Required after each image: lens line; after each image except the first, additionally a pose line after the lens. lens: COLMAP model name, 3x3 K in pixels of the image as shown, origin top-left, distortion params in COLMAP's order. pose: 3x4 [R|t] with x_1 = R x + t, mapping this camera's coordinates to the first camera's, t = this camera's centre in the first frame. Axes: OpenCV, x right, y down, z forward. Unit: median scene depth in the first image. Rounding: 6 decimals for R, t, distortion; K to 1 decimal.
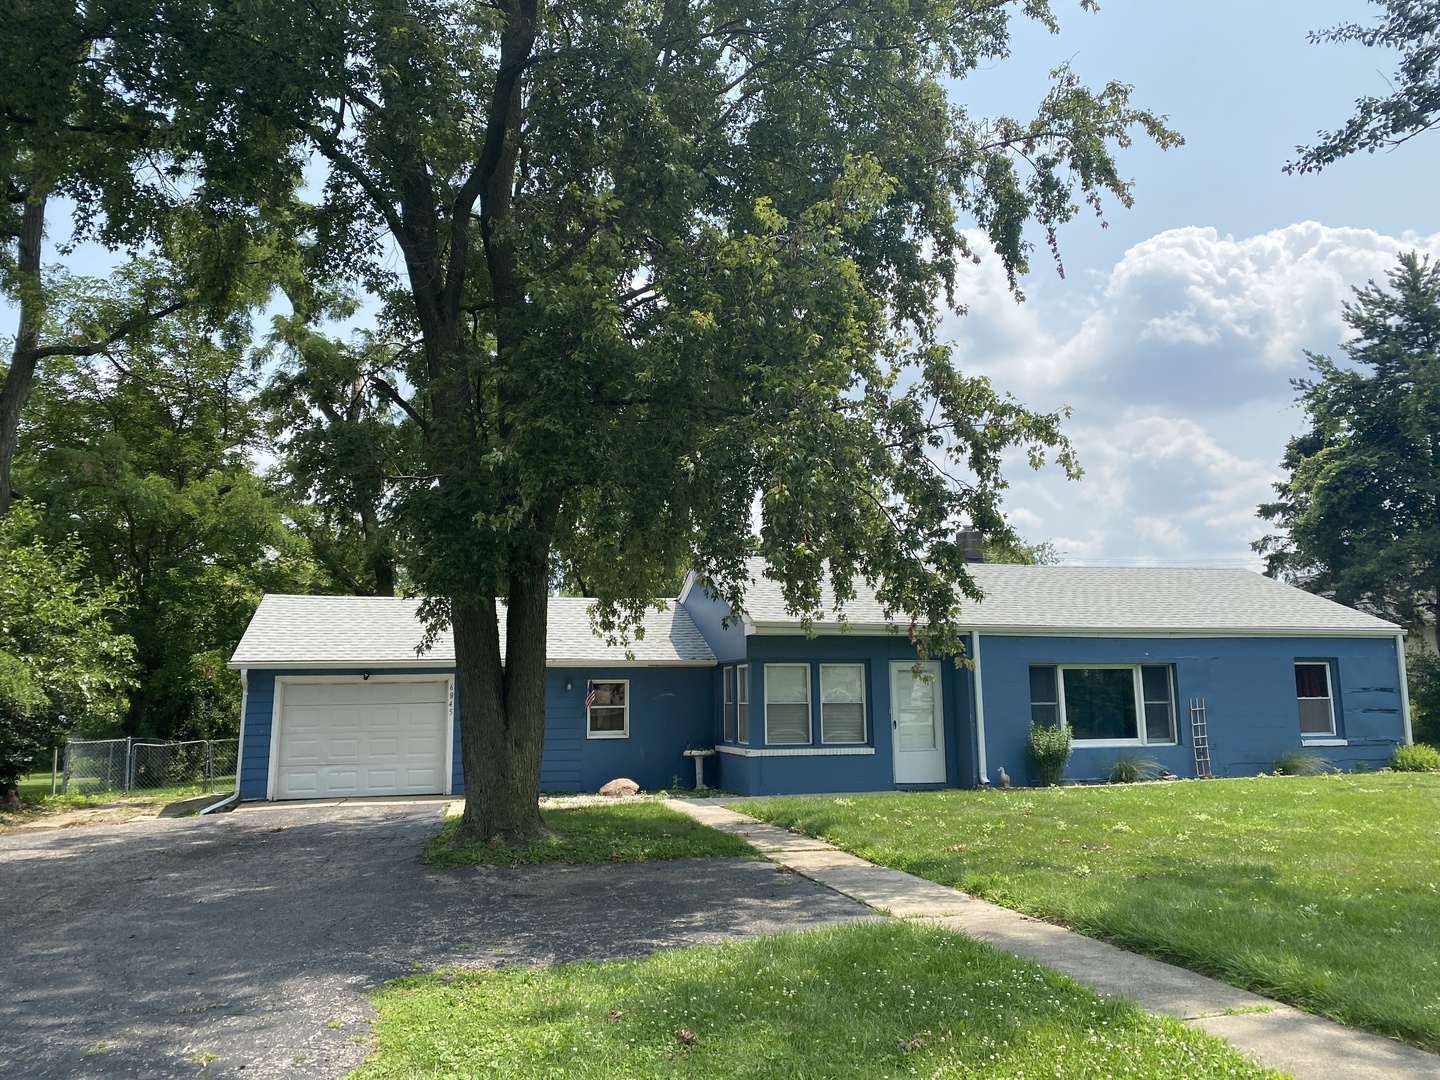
lens RADIAL K [[1082.6, 0, 719.9], [0, 1082.6, 508.6], [0, 0, 1]] dist [0.048742, -0.005239]
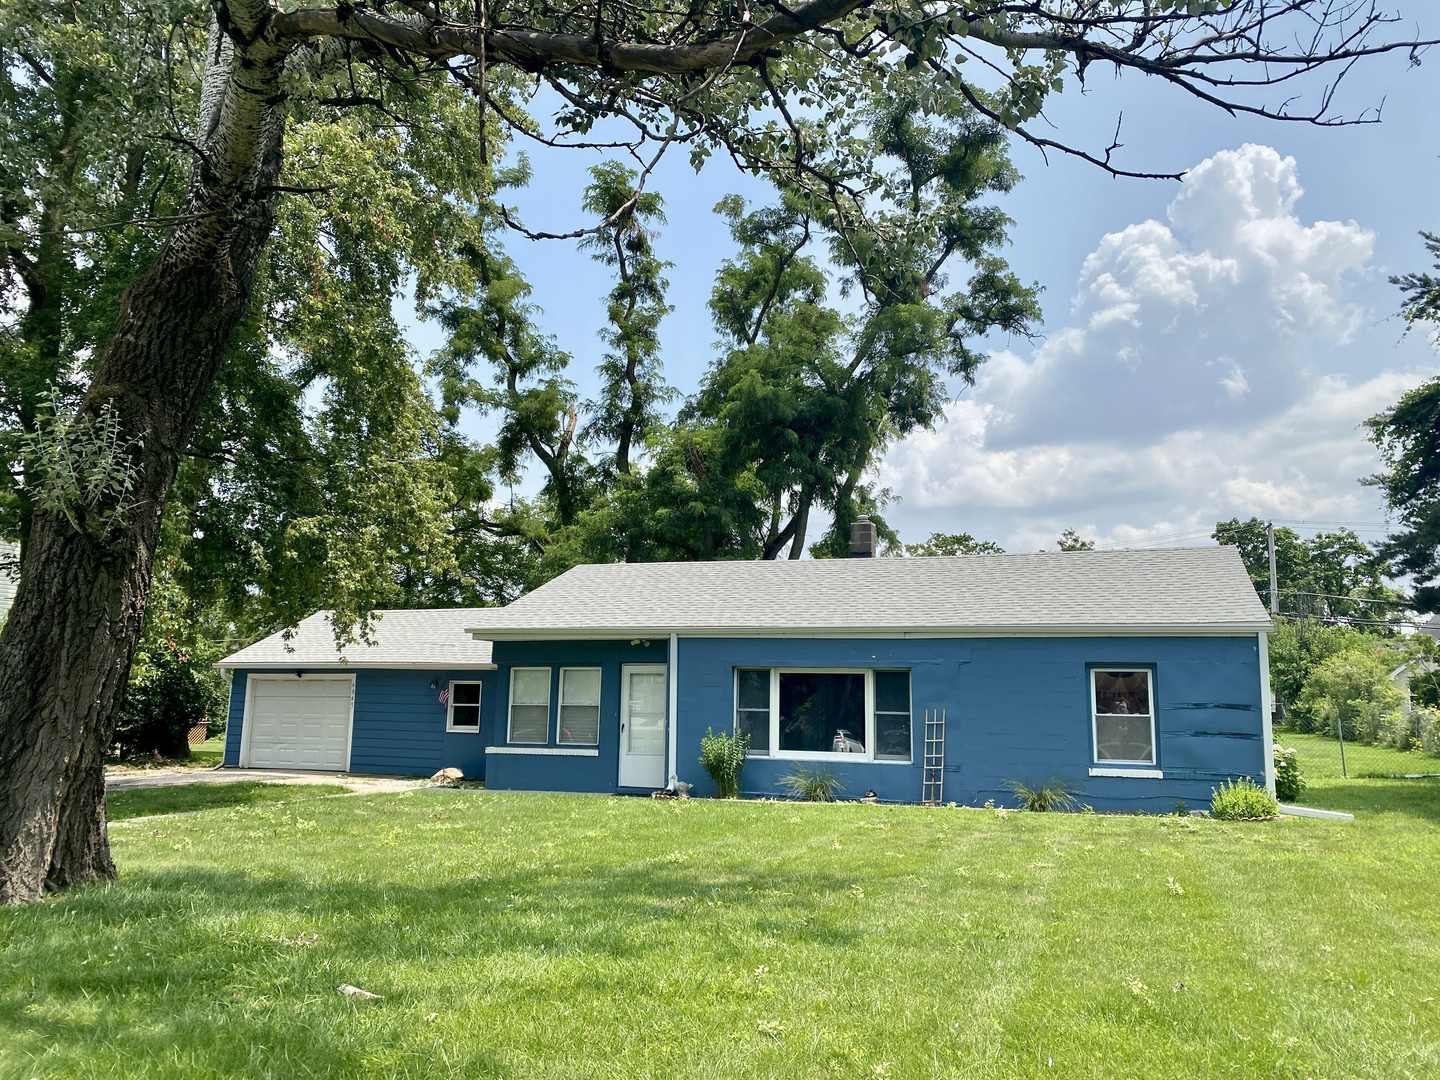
lens RADIAL K [[1082.6, 0, 719.9], [0, 1082.6, 508.6], [0, 0, 1]] dist [0.048742, -0.005239]
pose [[0.823958, -0.075287, -0.561627, 0.810147], [0.071901, 0.997014, -0.028167, 0.031477], [0.562070, -0.017173, 0.826911, 0.224888]]
